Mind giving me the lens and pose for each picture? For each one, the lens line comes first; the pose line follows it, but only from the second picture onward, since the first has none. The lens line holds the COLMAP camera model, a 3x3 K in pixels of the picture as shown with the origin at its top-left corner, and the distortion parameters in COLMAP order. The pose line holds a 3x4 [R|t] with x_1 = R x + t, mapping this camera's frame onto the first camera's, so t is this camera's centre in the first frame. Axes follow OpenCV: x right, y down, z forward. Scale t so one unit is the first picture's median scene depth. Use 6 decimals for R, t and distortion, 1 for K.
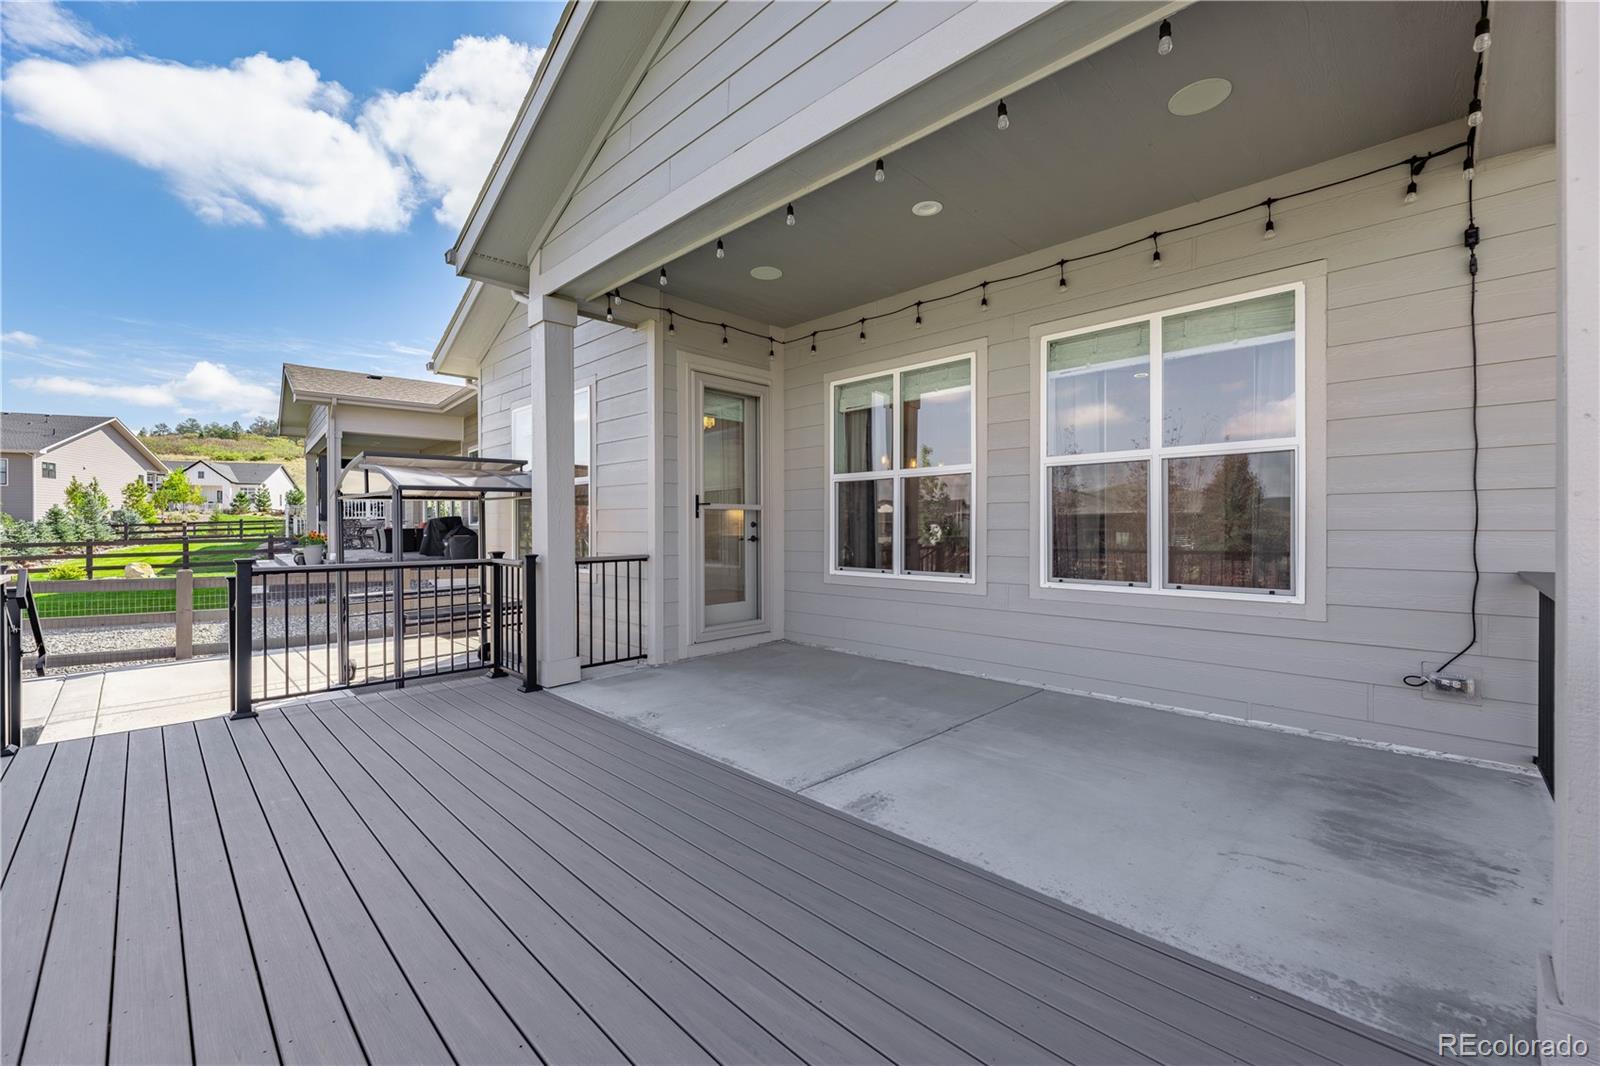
lens RADIAL K [[652.6, 0, 800.0], [0, 652.6, 533.0], [0, 0, 1]] dist [0.000727, 0.000127]
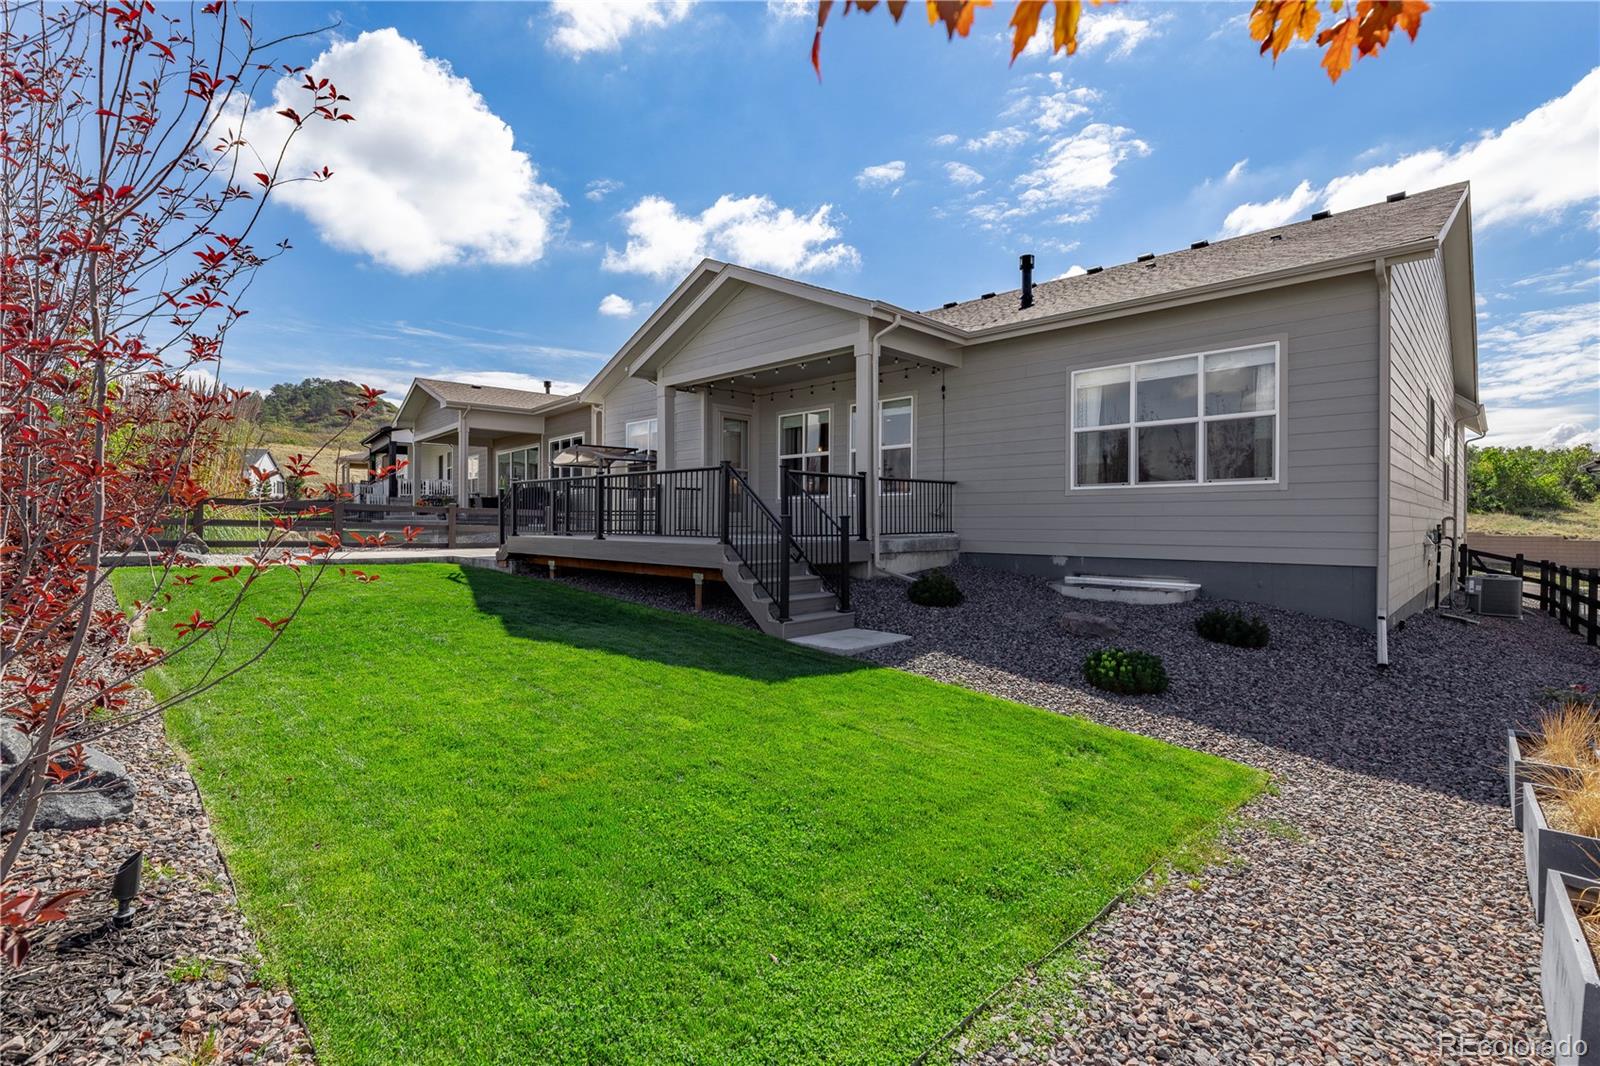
lens RADIAL K [[746.5, 0, 781.3], [0, 746.5, 532.2], [0, 0, 1]] dist [0.002635, 0.000512]
pose [[0.999729, 0.011078, -0.020457, 0.130196], [-0.011099, 0.999938, -0.000914, 0.207155], [0.020445, 0.001141, 0.999790, -1.861611]]
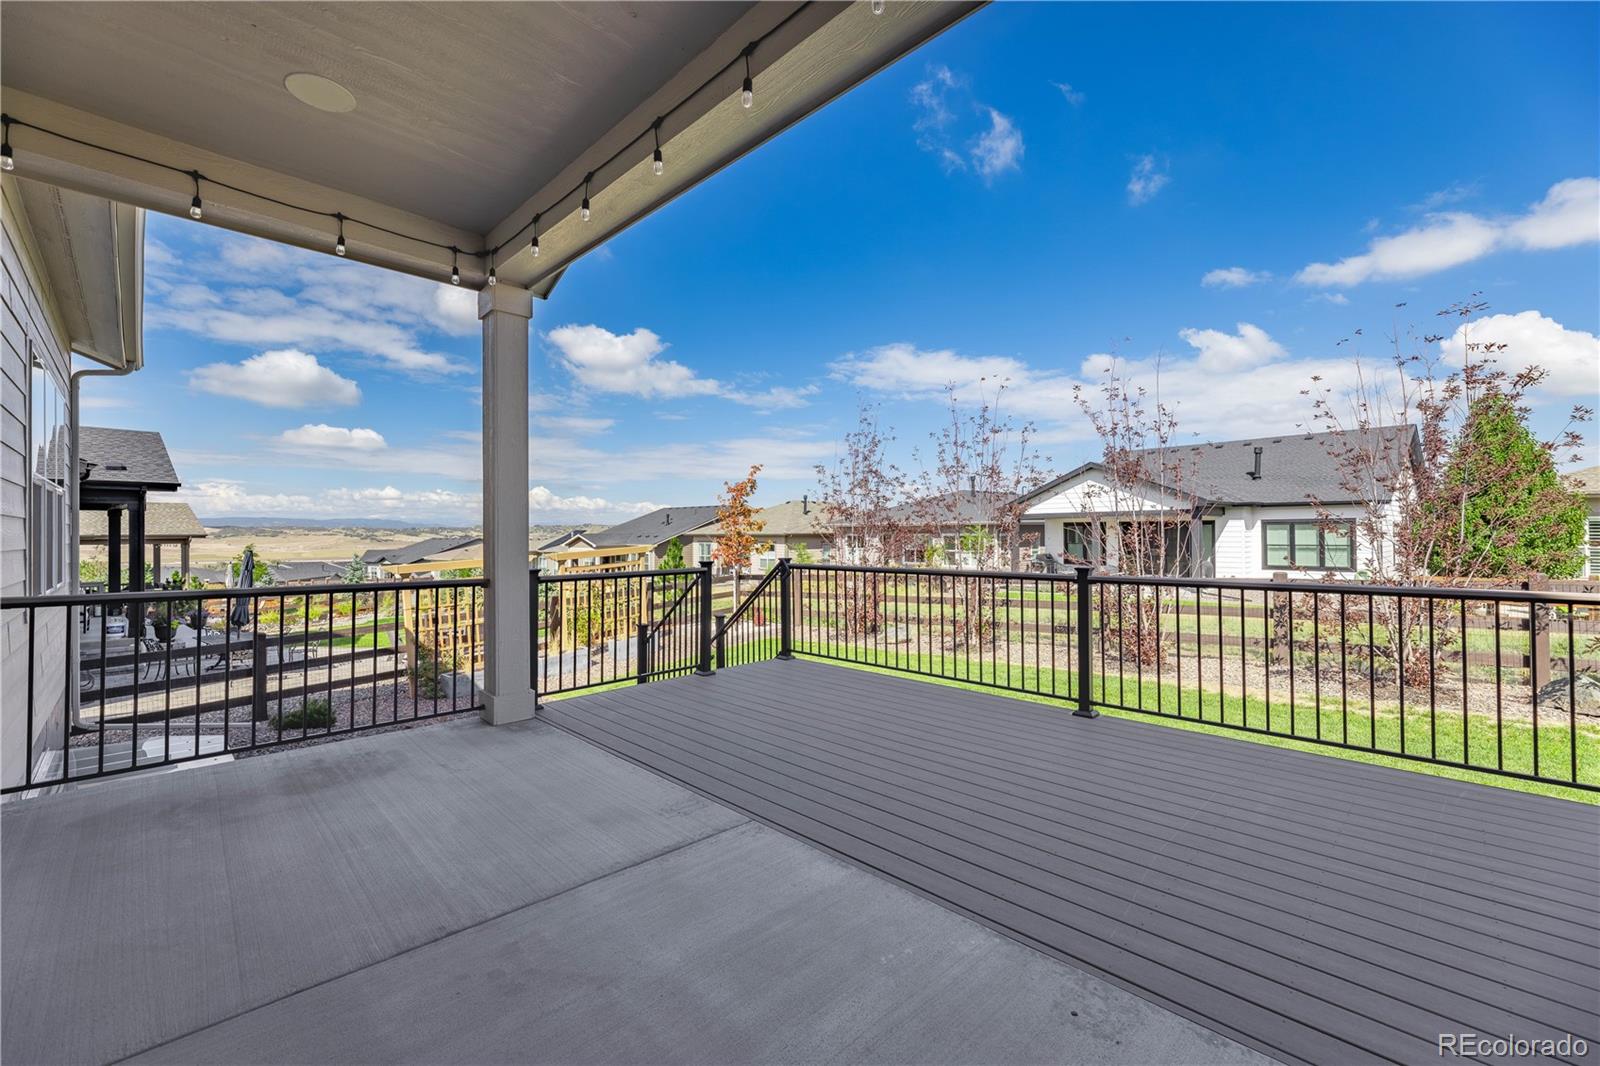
lens RADIAL K [[652.6, 0, 800.0], [0, 652.6, 533.0], [0, 0, 1]] dist [0.000727, 0.000127]
pose [[-0.999983, 0.004487, -0.003740, -0.053241], [0.004461, 0.999967, 0.006854, -0.026019], [0.003770, 0.006838, -0.999970, 1.437685]]
